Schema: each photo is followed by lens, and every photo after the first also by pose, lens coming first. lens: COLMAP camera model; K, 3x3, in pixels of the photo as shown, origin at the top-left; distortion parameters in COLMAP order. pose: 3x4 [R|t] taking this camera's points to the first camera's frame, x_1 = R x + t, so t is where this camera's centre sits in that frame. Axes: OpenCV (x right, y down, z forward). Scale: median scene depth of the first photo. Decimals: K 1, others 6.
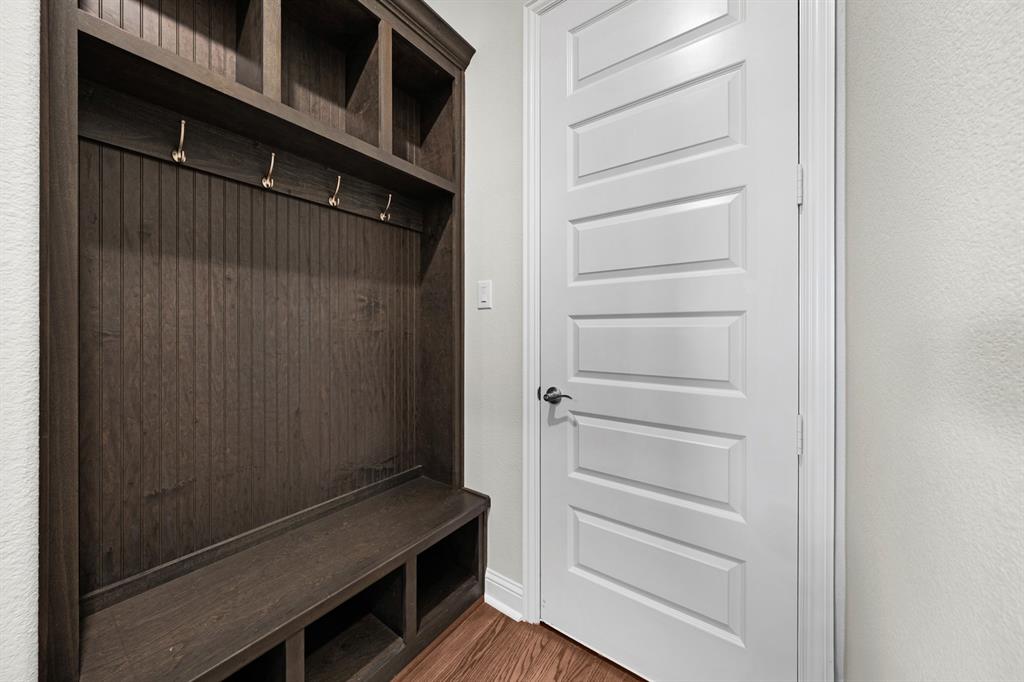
lens RADIAL K [[348.2, 0, 518.0], [0, 348.2, 333.6], [0, 0, 1]] dist [-0.001026, -0.000260]
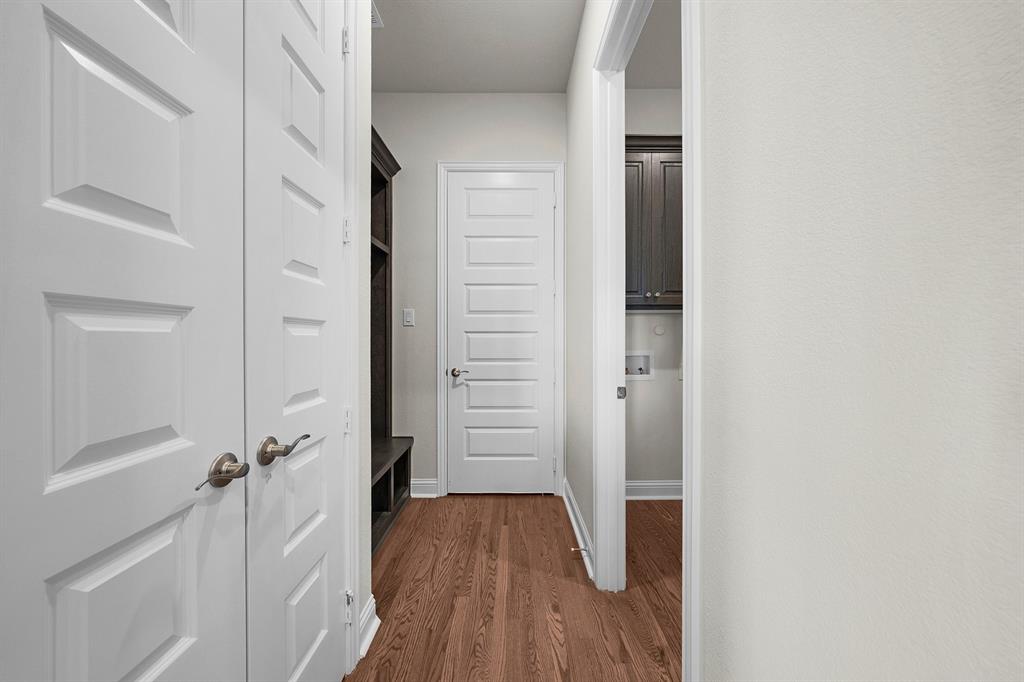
lens RADIAL K [[348.2, 0, 510.9], [0, 348.2, 340.1], [0, 0, 1]] dist [-0.001026, -0.000260]
pose [[0.811778, -0.000657, 0.583966, -0.771452], [0.002213, 0.999996, -0.001952, 0.002412], [-0.583962, 0.002877, 0.811776, -0.744501]]
